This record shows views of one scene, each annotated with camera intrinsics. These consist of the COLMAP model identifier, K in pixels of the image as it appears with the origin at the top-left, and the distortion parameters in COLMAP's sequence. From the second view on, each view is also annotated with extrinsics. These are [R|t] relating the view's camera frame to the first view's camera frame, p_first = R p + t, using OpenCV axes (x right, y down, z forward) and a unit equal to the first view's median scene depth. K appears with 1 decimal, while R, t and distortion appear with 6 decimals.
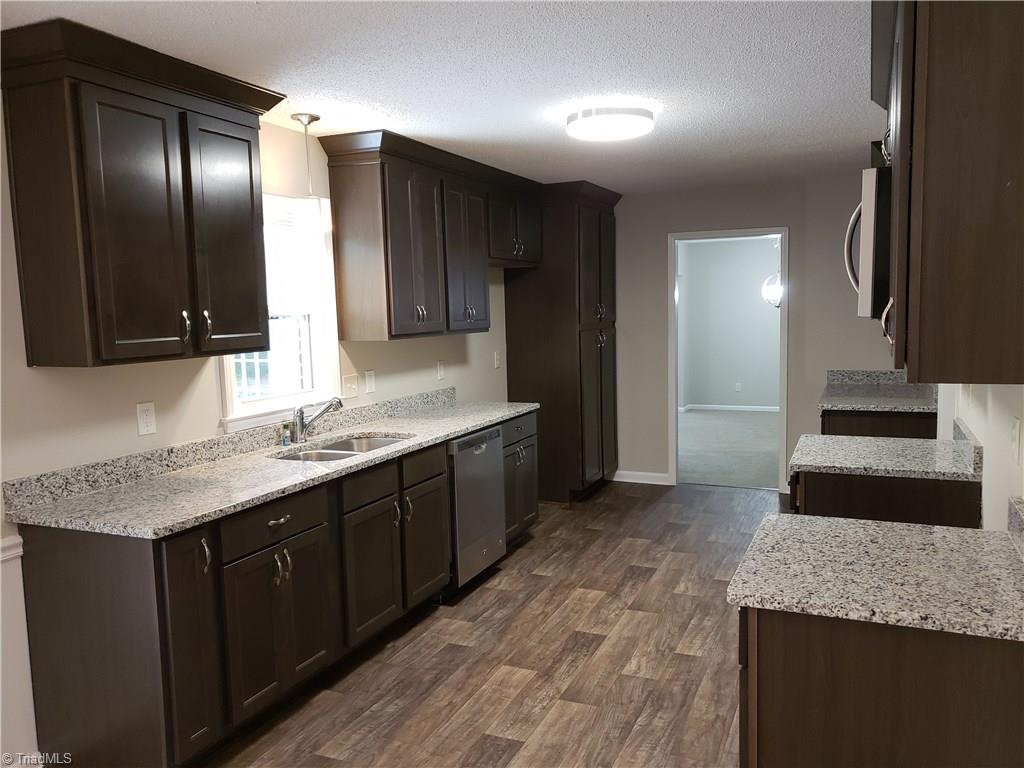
lens RADIAL K [[782.7, 0, 510.1], [0, 782.7, 406.8], [0, 0, 1]] dist [-0.005334, 0.002960]
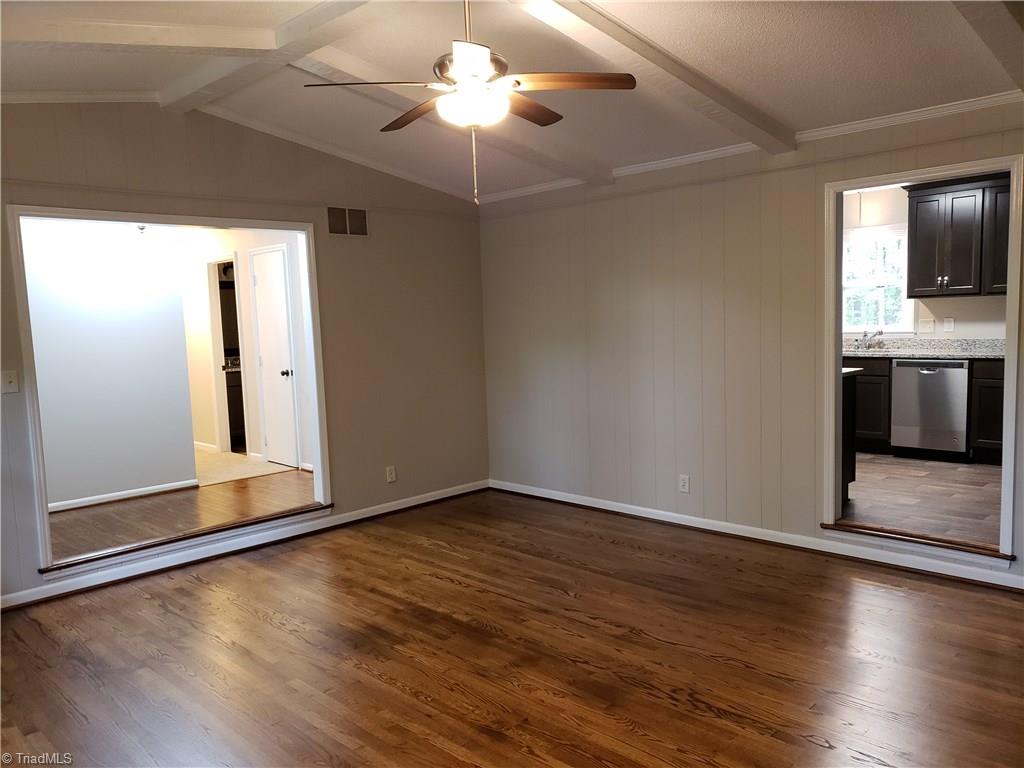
lens RADIAL K [[821.7, 0, 517.6], [0, 821.7, 391.9], [0, 0, 1]] dist [0.044683, -0.000437]
pose [[-0.365827, 0.130580, -0.921477, 2.132069], [-0.072457, 0.983107, 0.168079, -0.147475], [0.927858, 0.128255, -0.350186, 0.990248]]
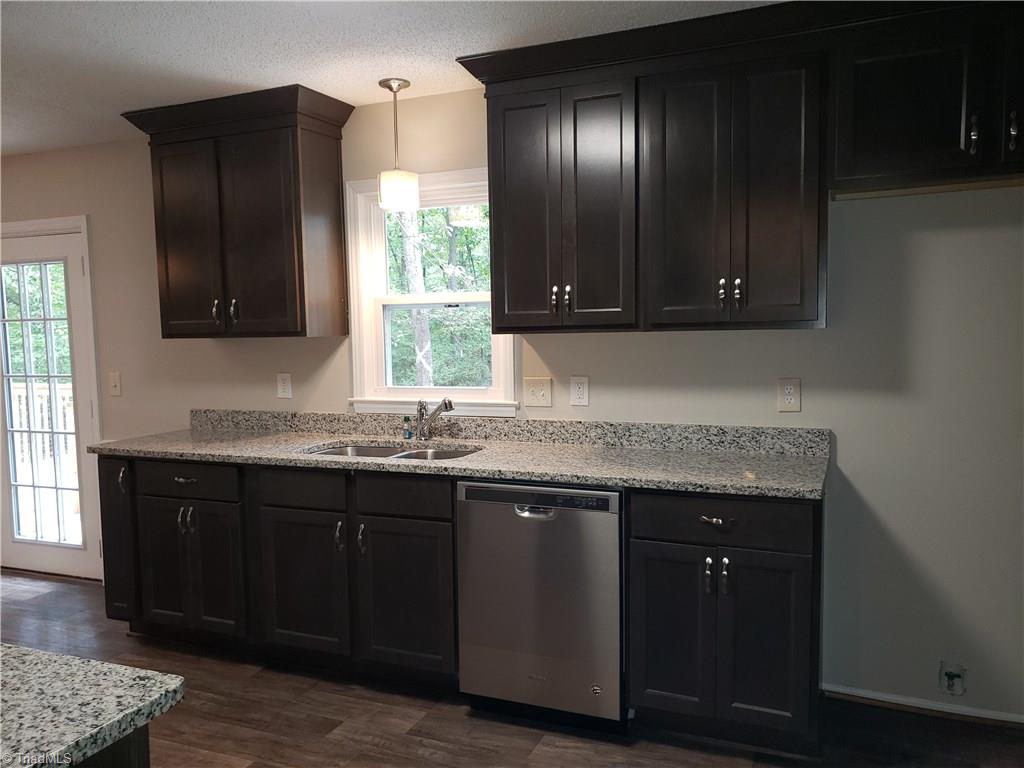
lens RADIAL K [[821.7, 0, 517.6], [0, 821.7, 391.9], [0, 0, 1]] dist [0.044683, -0.000437]
pose [[0.004253, 0.111438, -0.993762, 0.729986], [-0.104329, 0.988397, 0.110389, -0.136893], [0.994534, 0.103209, 0.015830, 1.157042]]
